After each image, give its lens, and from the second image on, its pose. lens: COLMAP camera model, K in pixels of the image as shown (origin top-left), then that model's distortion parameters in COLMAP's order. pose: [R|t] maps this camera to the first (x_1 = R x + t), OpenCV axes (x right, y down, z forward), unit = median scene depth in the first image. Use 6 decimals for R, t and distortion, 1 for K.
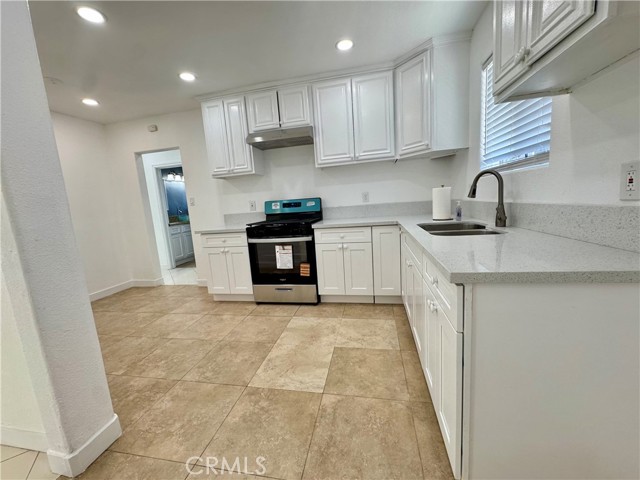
lens RADIAL K [[256.0, 0, 320.0], [0, 256.0, 240.0], [0, 0, 1]] dist [-0.005969, 0.000358]
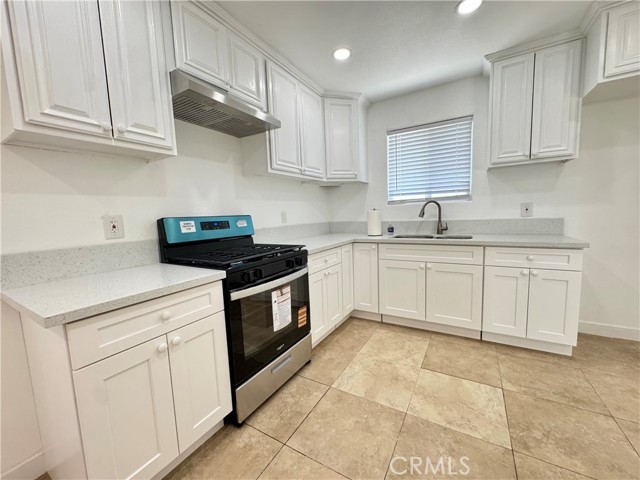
lens RADIAL K [[256.0, 0, 320.0], [0, 256.0, 240.0], [0, 0, 1]] dist [-0.005969, 0.000358]
pose [[0.330686, -0.040118, 0.942888, -0.723148], [0.156996, 0.987513, -0.013044, -0.074497], [-0.930591, 0.152343, 0.332855, 0.740770]]
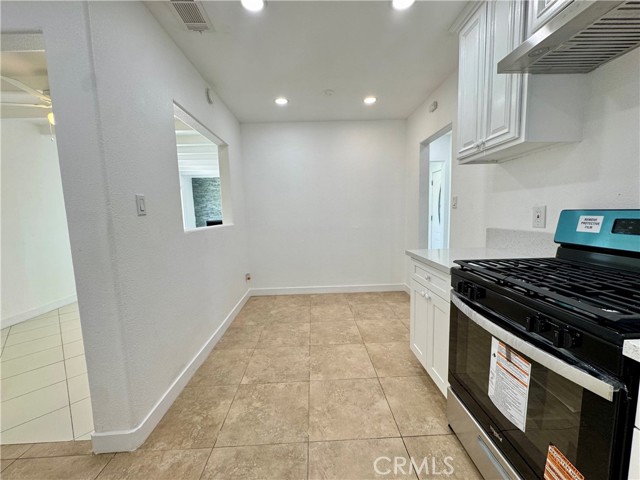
lens RADIAL K [[256.0, 0, 320.0], [0, 256.0, 240.0], [0, 0, 1]] dist [-0.005969, 0.000358]
pose [[0.231279, 0.167352, -0.958386, 0.103236], [-0.131673, 0.981415, 0.139598, -0.142063], [0.963936, 0.093908, 0.249016, 0.704476]]
